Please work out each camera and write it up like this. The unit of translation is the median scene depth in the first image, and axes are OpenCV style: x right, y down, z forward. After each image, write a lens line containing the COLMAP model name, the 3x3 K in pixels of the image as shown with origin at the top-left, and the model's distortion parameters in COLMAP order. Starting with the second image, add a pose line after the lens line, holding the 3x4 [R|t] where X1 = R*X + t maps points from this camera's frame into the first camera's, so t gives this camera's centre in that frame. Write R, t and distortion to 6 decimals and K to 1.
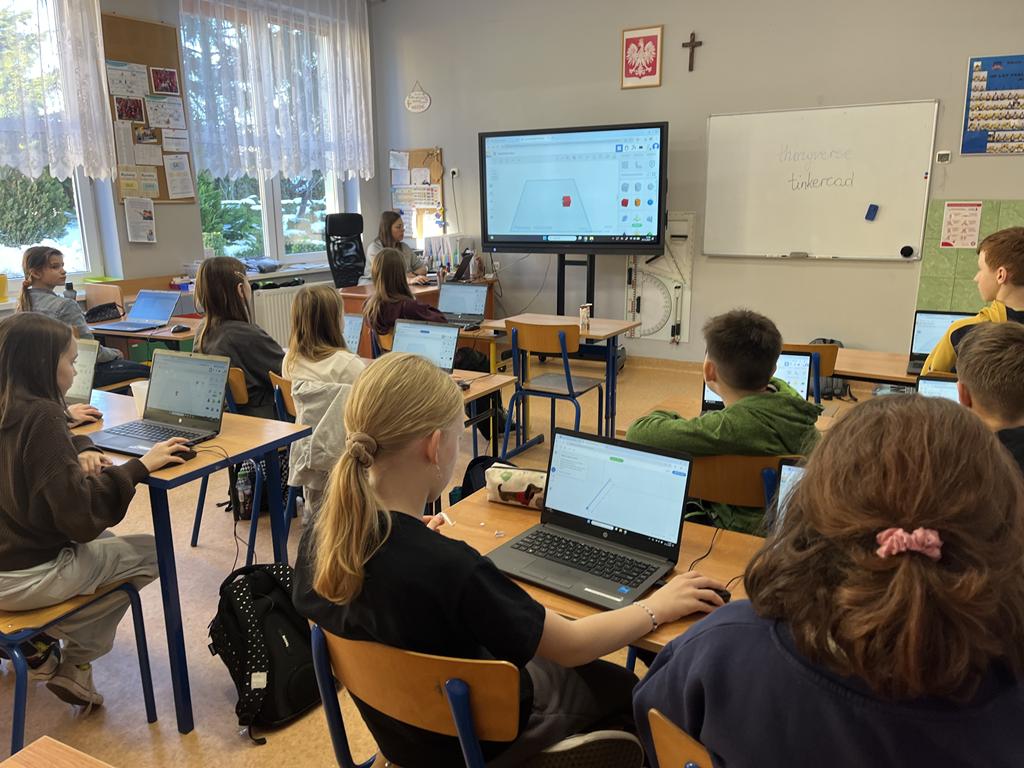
lens RADIAL K [[791.0, 0, 512.0], [0, 791.0, 384.0], [0, 0, 1]] dist [0.136374, -0.182391]
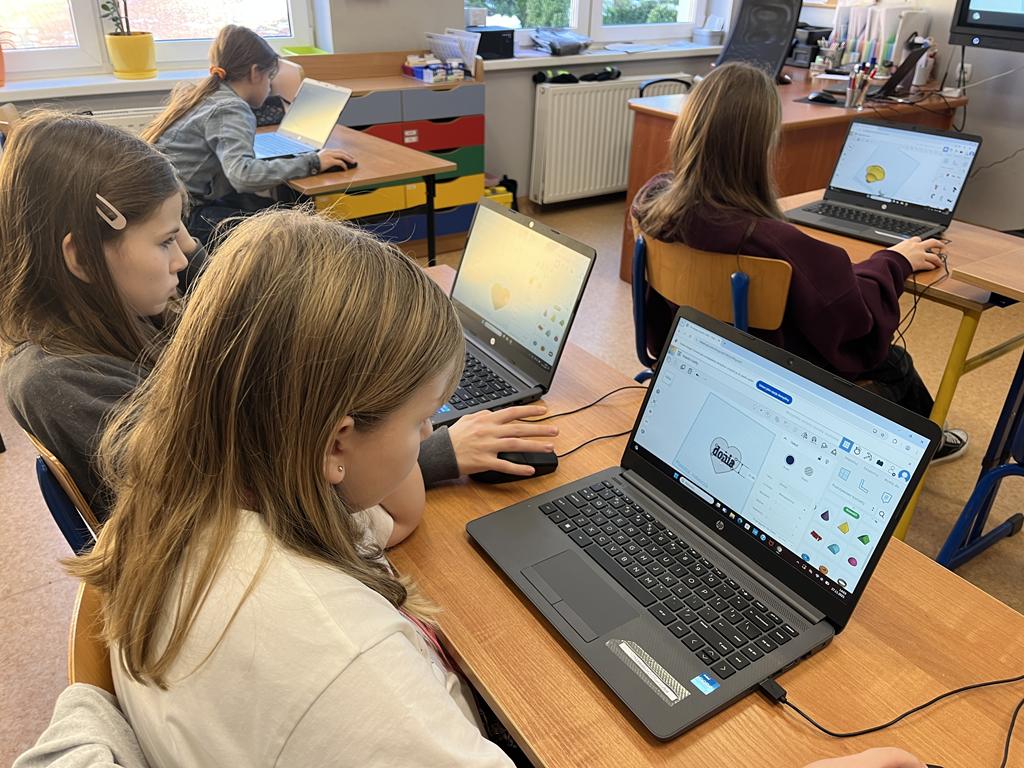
lens RADIAL K [[791.0, 0, 512.0], [0, 791.0, 384.0], [0, 0, 1]] dist [0.136374, -0.182391]
pose [[0.897859, 0.236301, -0.371499, -0.044800], [-0.133451, 0.950139, 0.281827, -0.065179], [0.419572, -0.203464, 0.884625, 0.363293]]
